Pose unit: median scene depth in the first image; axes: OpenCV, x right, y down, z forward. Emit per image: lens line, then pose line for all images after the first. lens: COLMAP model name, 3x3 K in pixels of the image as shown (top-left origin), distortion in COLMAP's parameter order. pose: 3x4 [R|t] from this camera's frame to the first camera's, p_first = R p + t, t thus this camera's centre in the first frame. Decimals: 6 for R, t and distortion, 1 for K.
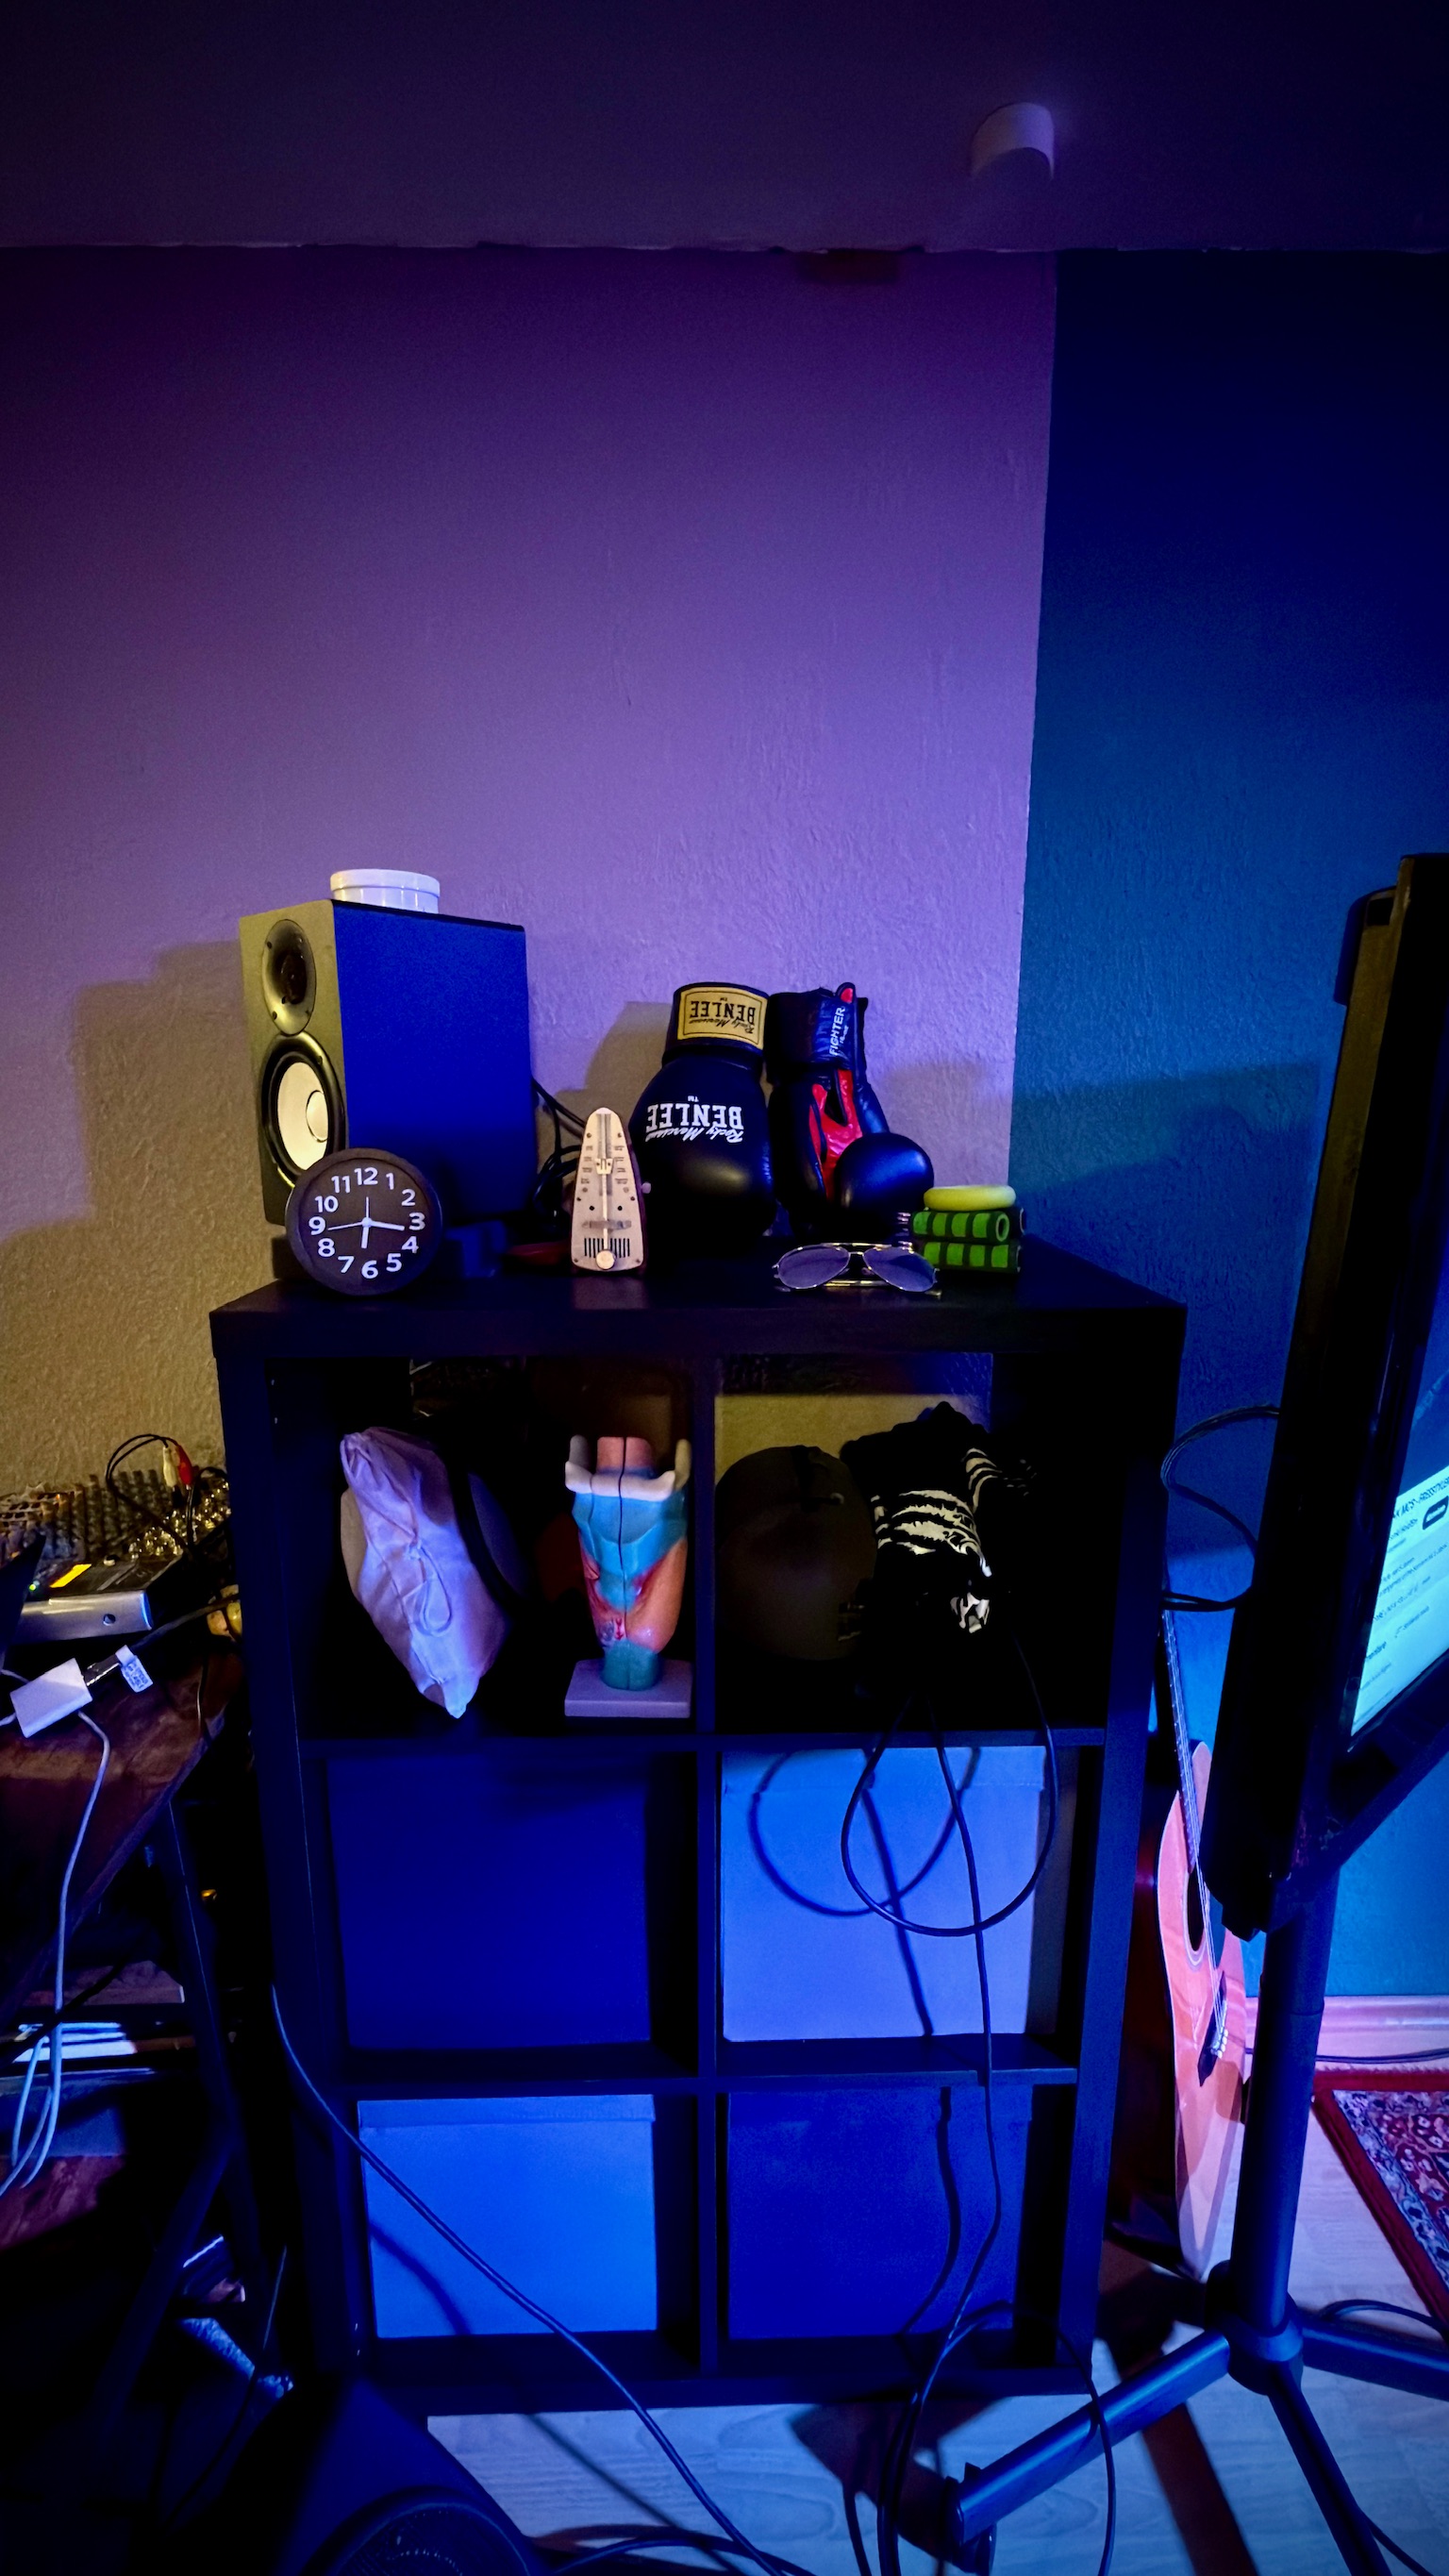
lens RADIAL K [[1028.1, 0, 724.5], [0, 1028.1, 1288.0], [0, 0, 1]] dist [0.000714, 0.000111]
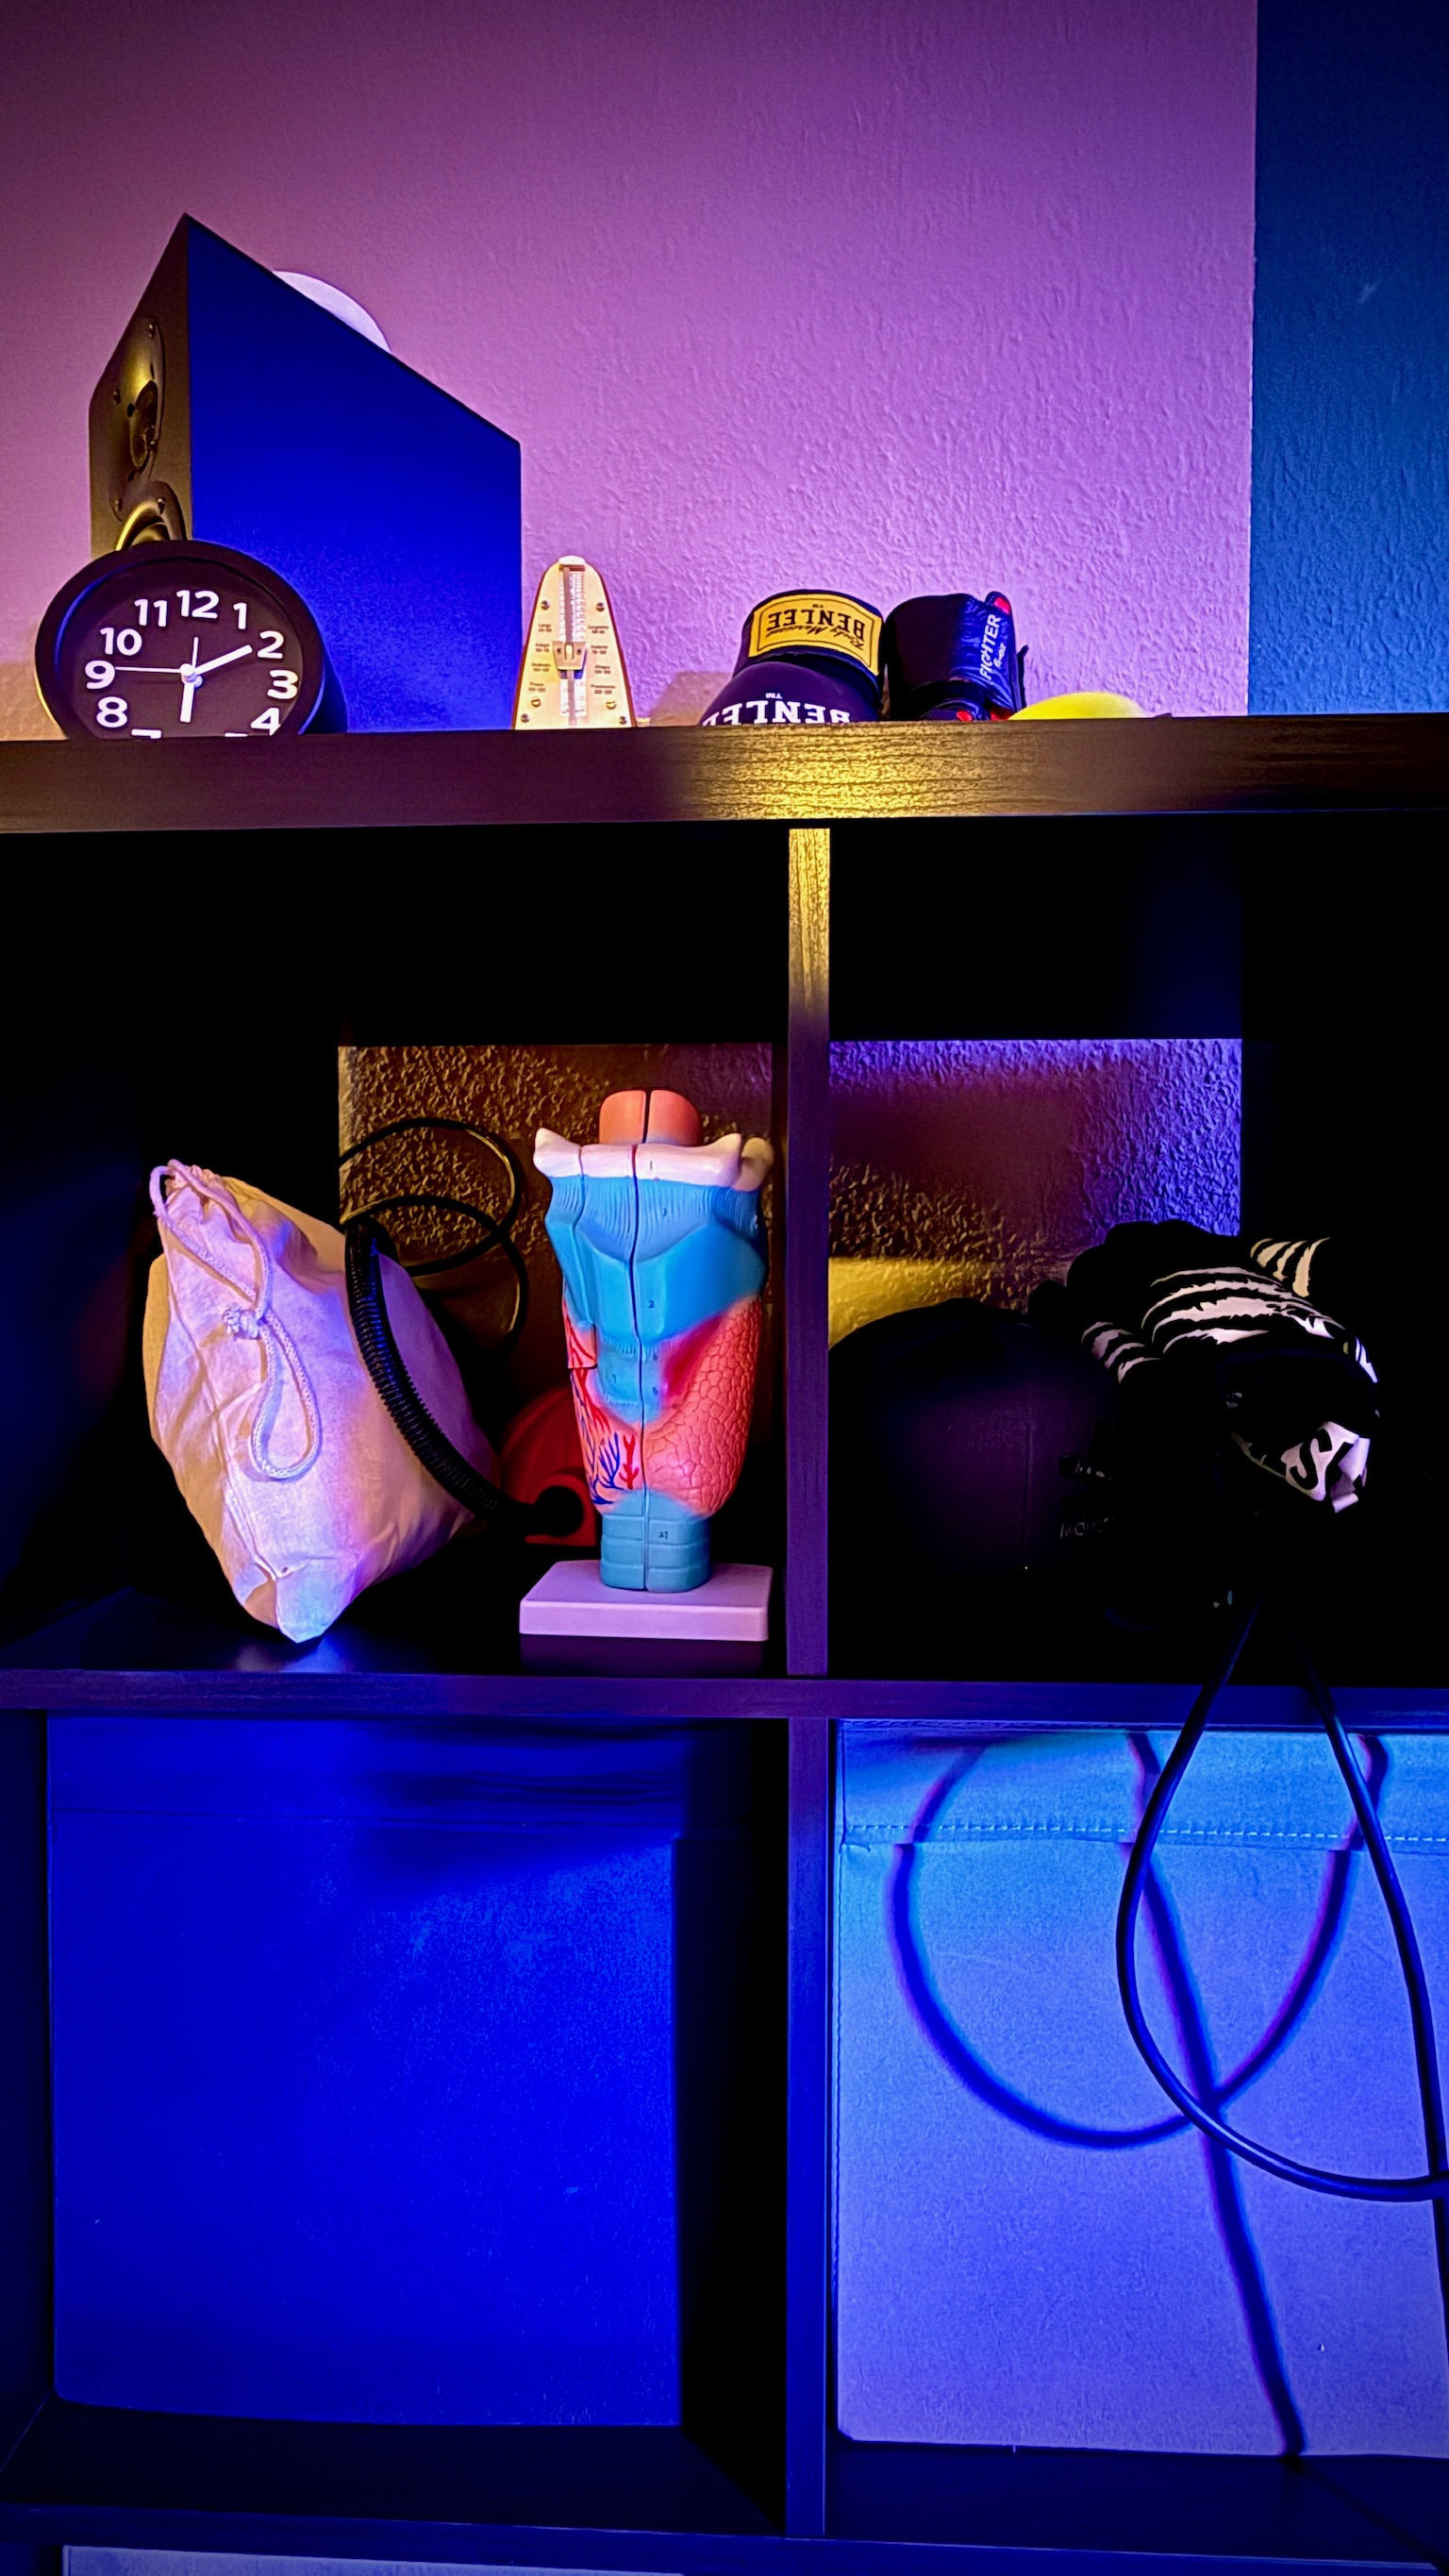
lens RADIAL K [[1041.4, 0, 724.5], [0, 1041.4, 1288.0], [0, 0, 1]] dist [0.000478, 0.000285]
pose [[0.998251, -0.000977, -0.059116, -0.025958], [-0.009185, 0.985163, -0.171375, 0.322470], [0.058406, 0.171618, 0.983431, 0.476202]]
